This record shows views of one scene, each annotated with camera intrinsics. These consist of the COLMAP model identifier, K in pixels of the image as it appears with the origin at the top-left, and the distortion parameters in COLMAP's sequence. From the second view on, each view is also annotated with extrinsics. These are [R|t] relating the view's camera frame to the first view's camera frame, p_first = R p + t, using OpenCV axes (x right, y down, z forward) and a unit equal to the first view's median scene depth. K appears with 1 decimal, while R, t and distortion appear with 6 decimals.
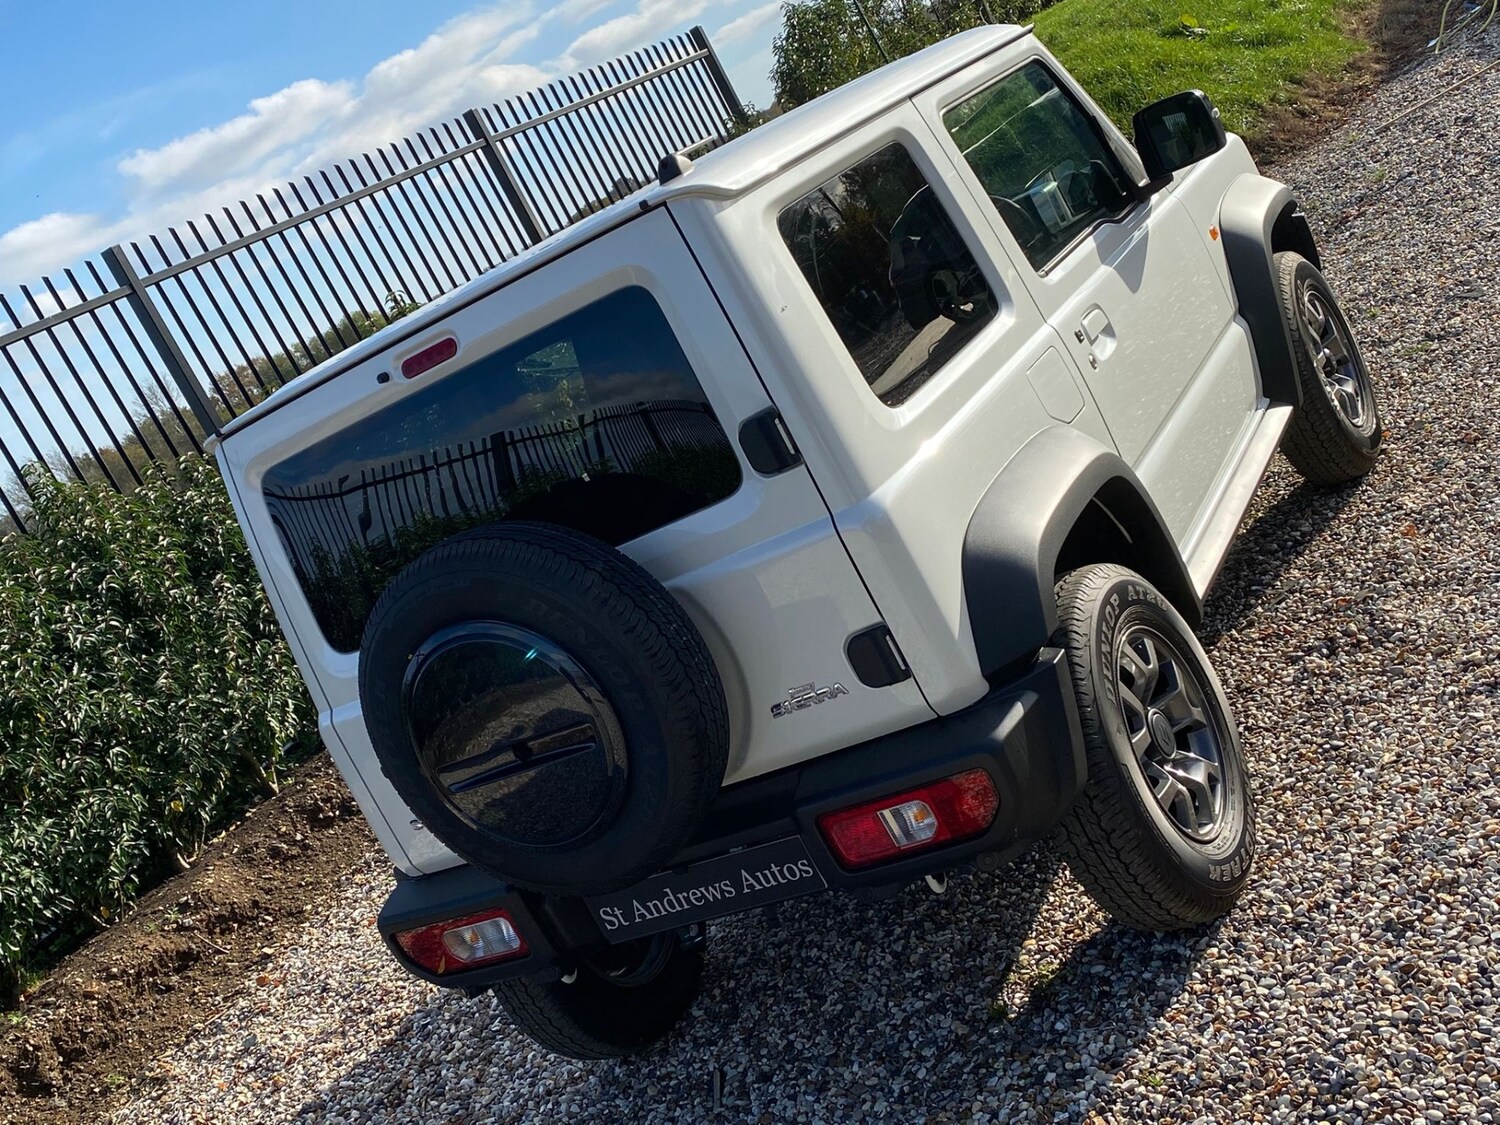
lens RADIAL K [[1764.3, 0, 730.1], [0, 1764.3, 539.4], [0, 0, 1]] dist [0.048720, -0.020016]
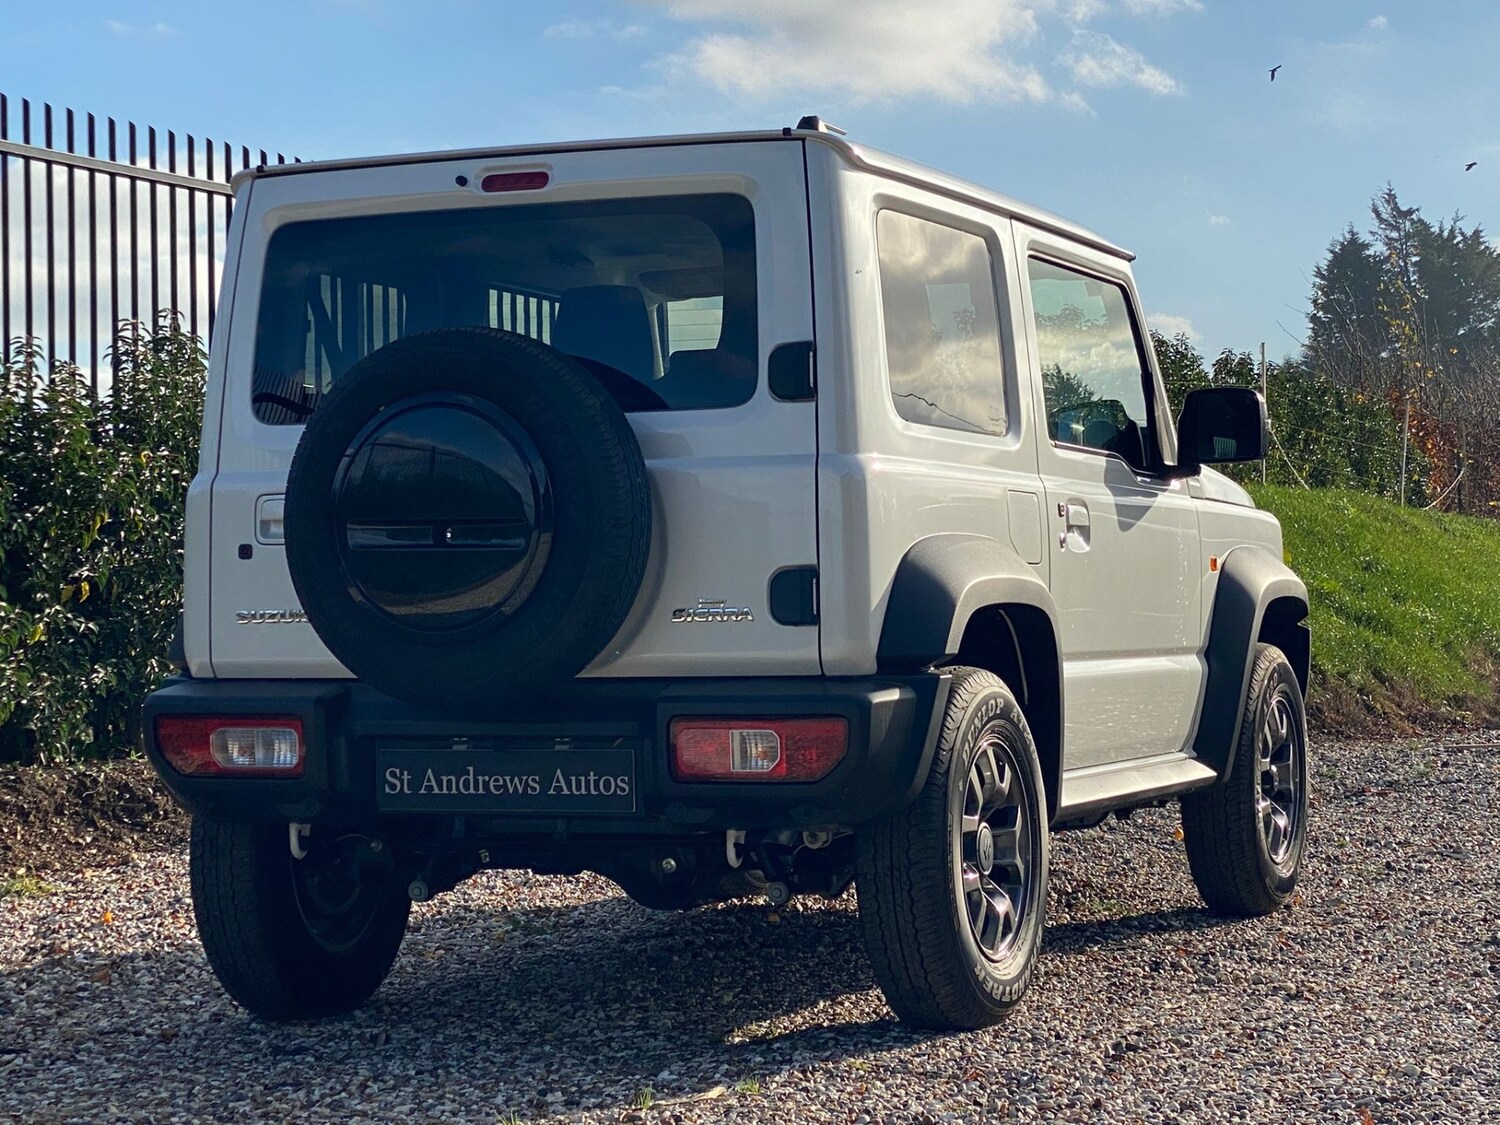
lens RADIAL K [[3225.9, 0, 750.0], [0, 3225.9, 562.5], [0, 0, 1]] dist [-0.001037, 1.837471]
pose [[0.886642, 0.456358, 0.074852, -0.086608], [-0.426043, 0.869013, -0.251603, 0.496837], [-0.179868, 0.191192, 0.964932, -0.786725]]
